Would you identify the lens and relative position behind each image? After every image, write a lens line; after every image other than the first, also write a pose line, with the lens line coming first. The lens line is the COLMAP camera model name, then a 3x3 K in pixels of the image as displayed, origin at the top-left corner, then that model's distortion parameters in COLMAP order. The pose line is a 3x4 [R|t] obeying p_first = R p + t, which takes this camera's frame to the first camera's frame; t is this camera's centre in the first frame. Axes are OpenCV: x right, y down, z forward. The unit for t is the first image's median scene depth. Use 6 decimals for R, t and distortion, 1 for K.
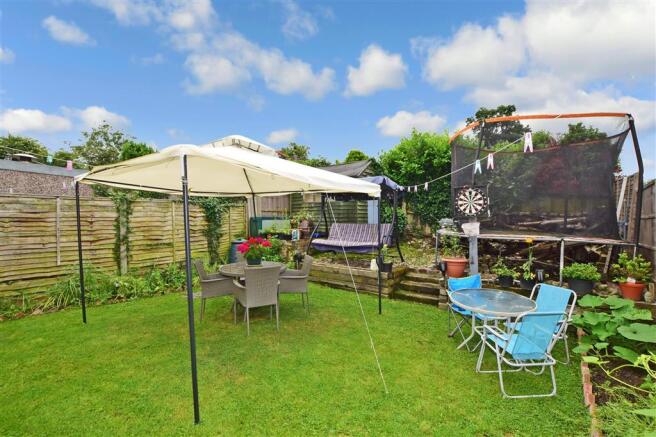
lens RADIAL K [[297.7, 0, 328.0], [0, 297.7, 218.5], [0, 0, 1]] dist [-0.002867, -0.000678]
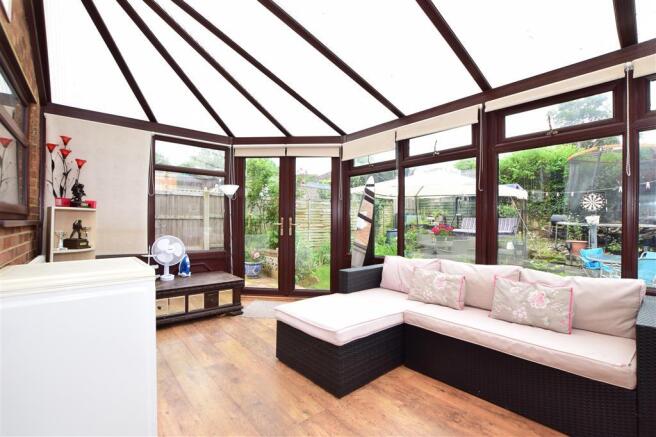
lens RADIAL K [[297.7, 0, 328.0], [0, 297.7, 218.5], [0, 0, 1]] dist [-0.002867, -0.000678]
pose [[0.982679, 0.006099, -0.185215, -0.438540], [-0.005119, 0.999970, 0.005773, 0.019385], [0.185245, -0.004725, 0.982681, -0.571622]]
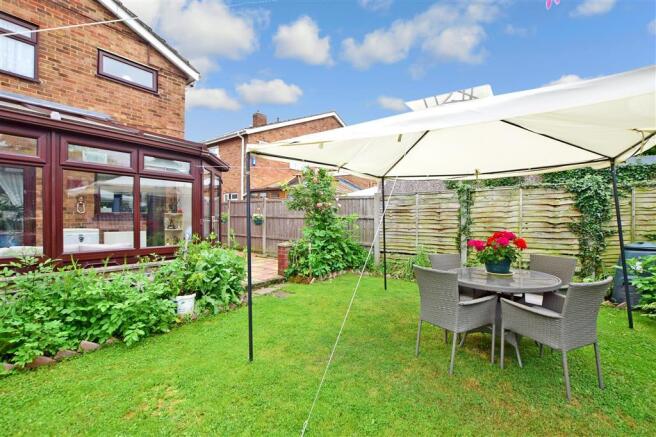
lens RADIAL K [[297.7, 0, 328.0], [0, 297.7, 218.5], [0, 0, 1]] dist [-0.002867, -0.000678]
pose [[0.016545, 0.005276, -0.999849, 0.325663], [0.002053, 0.999984, 0.005310, 0.025599], [0.999861, -0.002140, 0.016534, 0.514024]]
